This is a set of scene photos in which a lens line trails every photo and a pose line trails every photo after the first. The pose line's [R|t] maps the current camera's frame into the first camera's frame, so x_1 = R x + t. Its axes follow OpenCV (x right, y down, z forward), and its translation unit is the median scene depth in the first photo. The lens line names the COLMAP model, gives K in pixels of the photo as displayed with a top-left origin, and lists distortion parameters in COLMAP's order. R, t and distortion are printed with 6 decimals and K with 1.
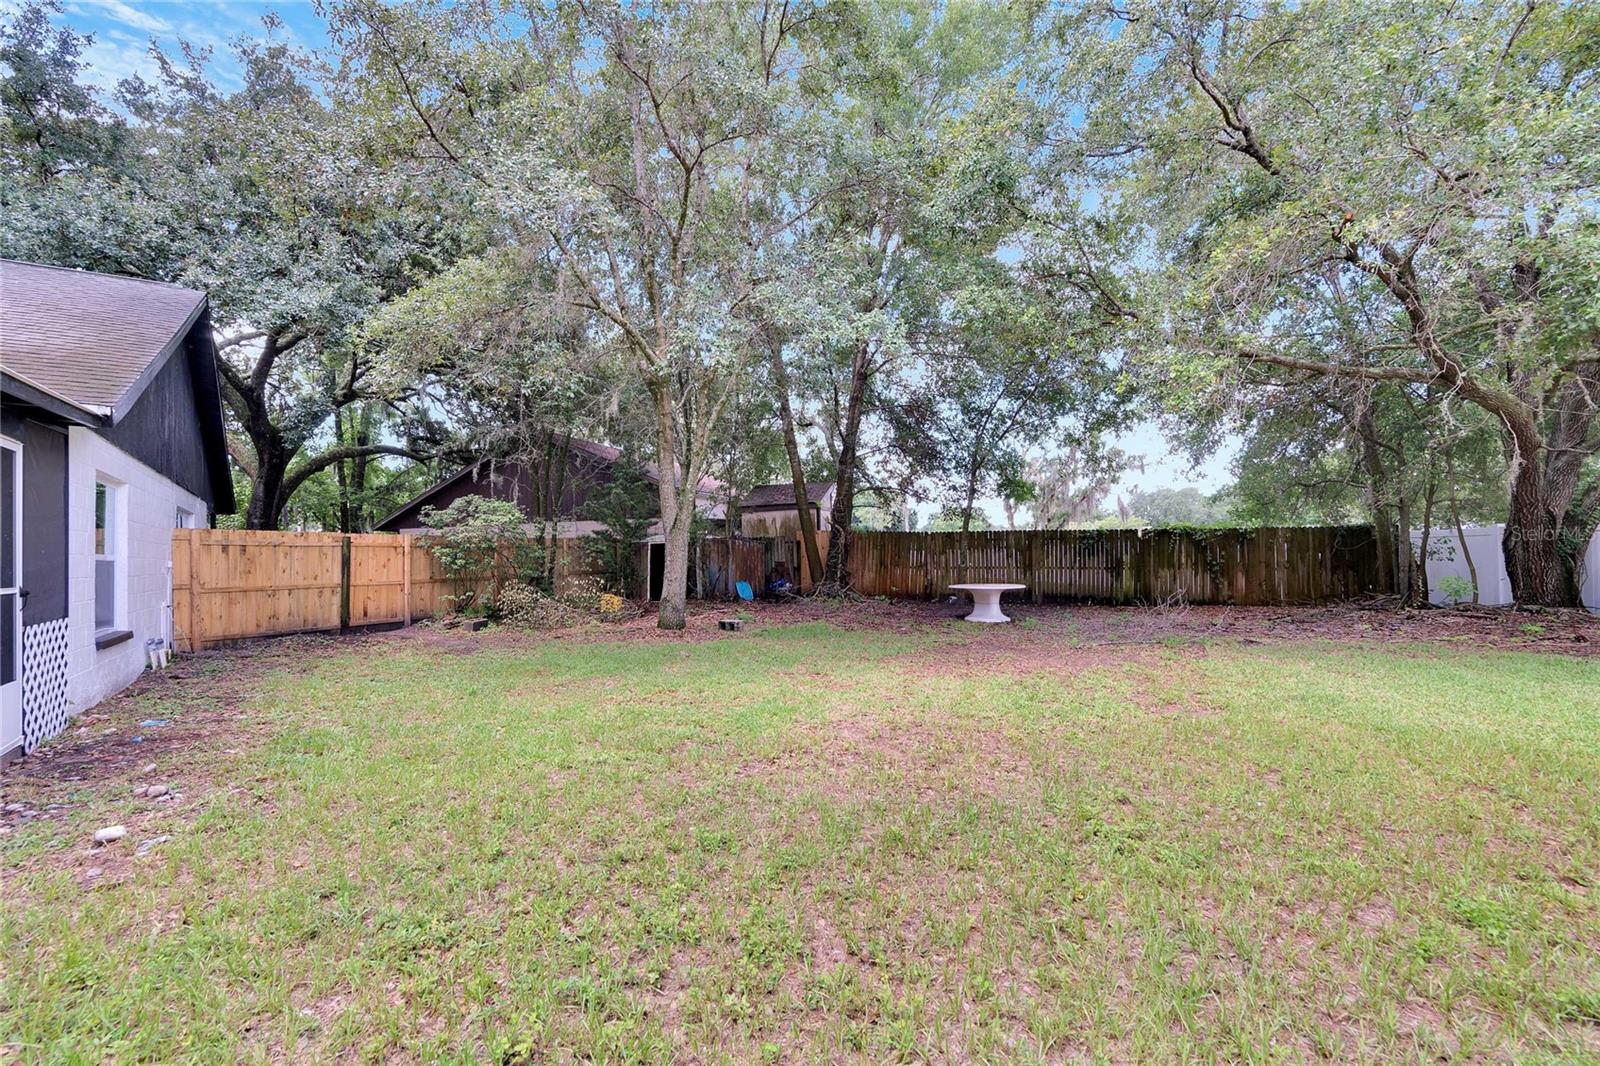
lens RADIAL K [[704.3, 0, 785.8], [0, 704.3, 533.6], [0, 0, 1]] dist [-0.003137, 0.000032]
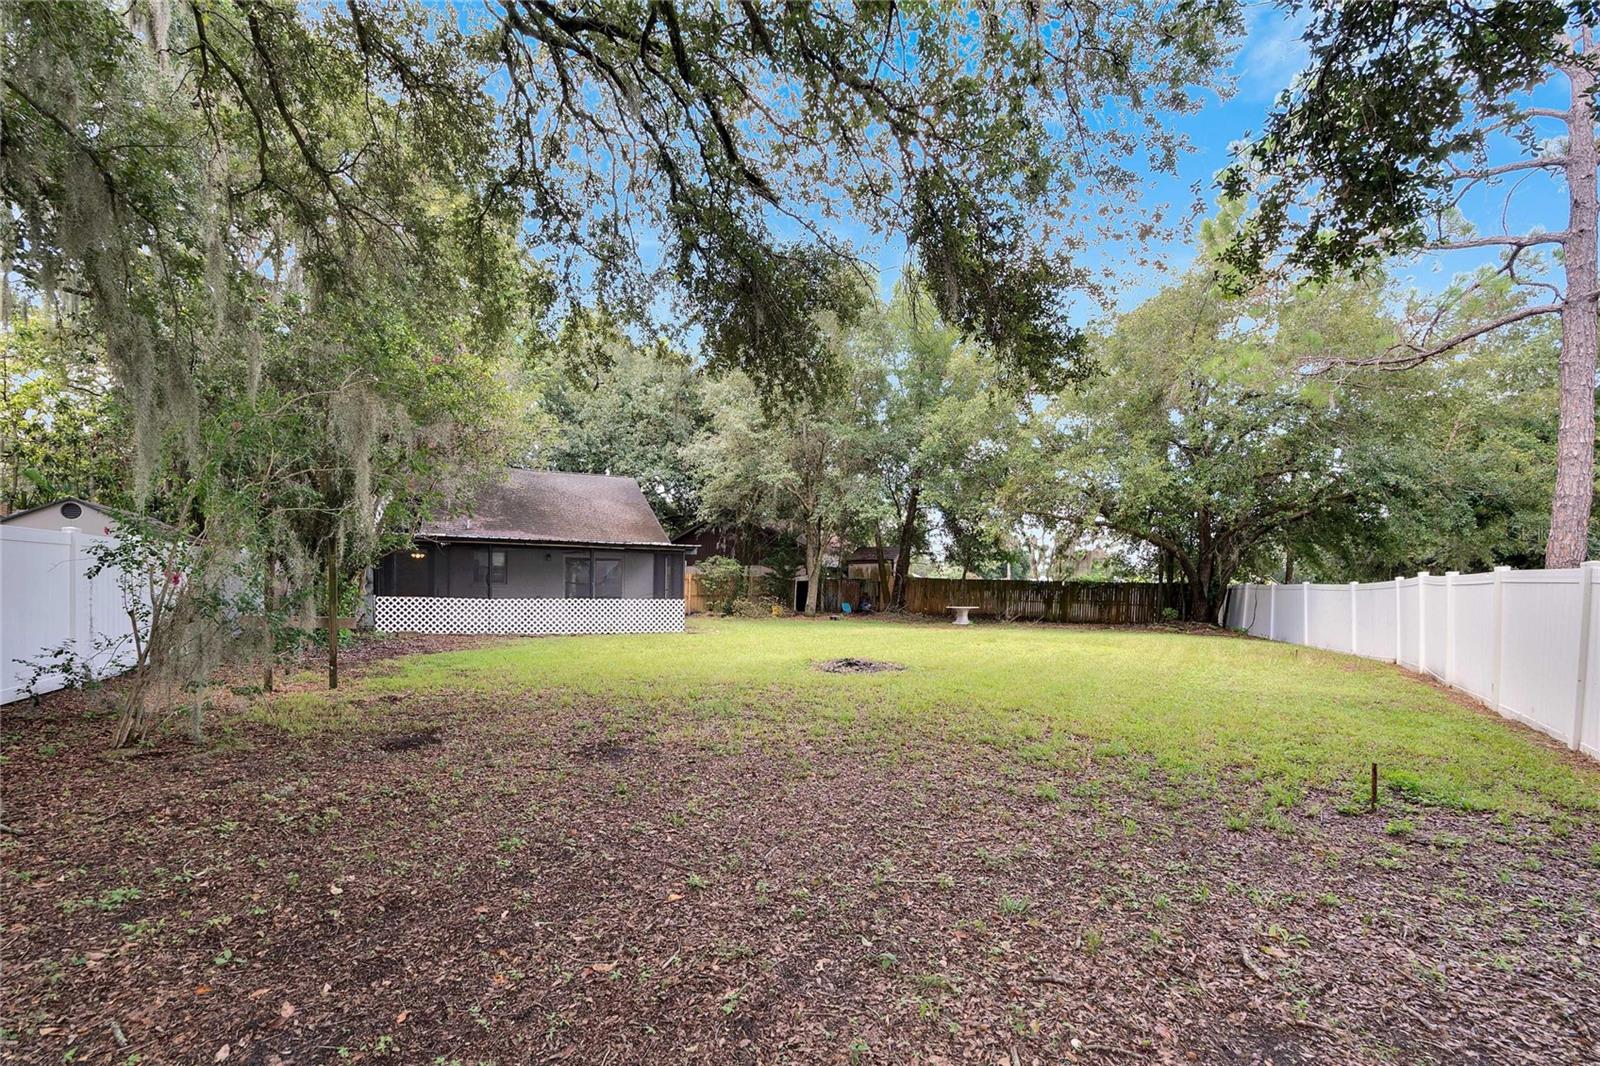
lens RADIAL K [[704.3, 0, 785.8], [0, 704.3, 533.6], [0, 0, 1]] dist [-0.003137, 0.000032]
pose [[0.984333, 0.018717, -0.175321, 0.126748], [-0.028043, 0.998312, -0.050864, -0.018166], [0.174073, 0.054983, 0.983197, -1.040988]]
